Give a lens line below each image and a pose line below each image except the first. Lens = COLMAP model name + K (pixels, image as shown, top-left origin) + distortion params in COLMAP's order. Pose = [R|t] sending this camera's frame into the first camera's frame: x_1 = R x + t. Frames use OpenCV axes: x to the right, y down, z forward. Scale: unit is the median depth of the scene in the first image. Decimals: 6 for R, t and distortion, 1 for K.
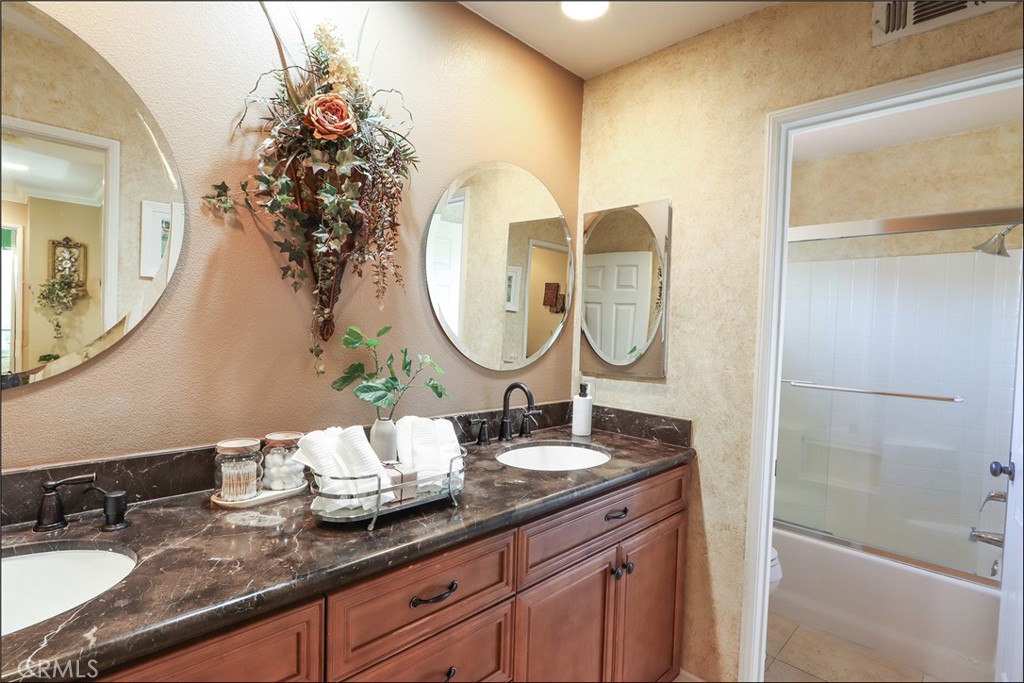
lens RADIAL K [[502.9, 0, 513.0], [0, 502.9, 343.5], [0, 0, 1]] dist [-0.013744, 0.001118]
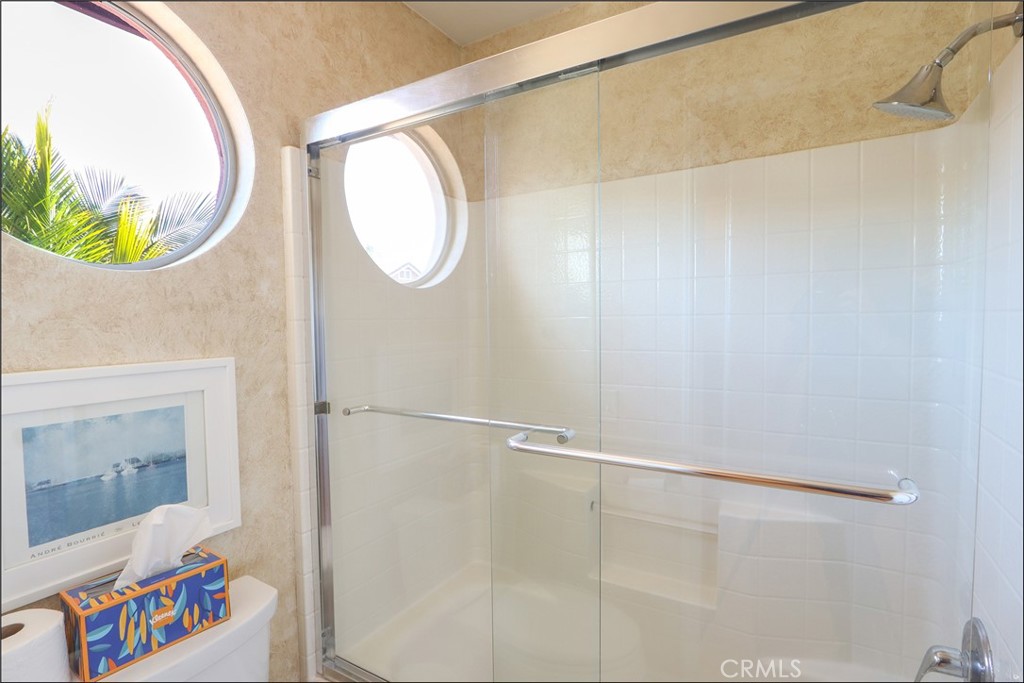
lens RADIAL K [[502.9, 0, 512.0], [0, 502.9, 340.0], [0, 0, 1]] dist [-0.013744, 0.001118]
pose [[0.971250, -0.057461, 0.231024, 0.826718], [0.053463, 0.998292, 0.023532, -0.018806], [-0.231981, -0.010504, 0.972664, 1.066531]]
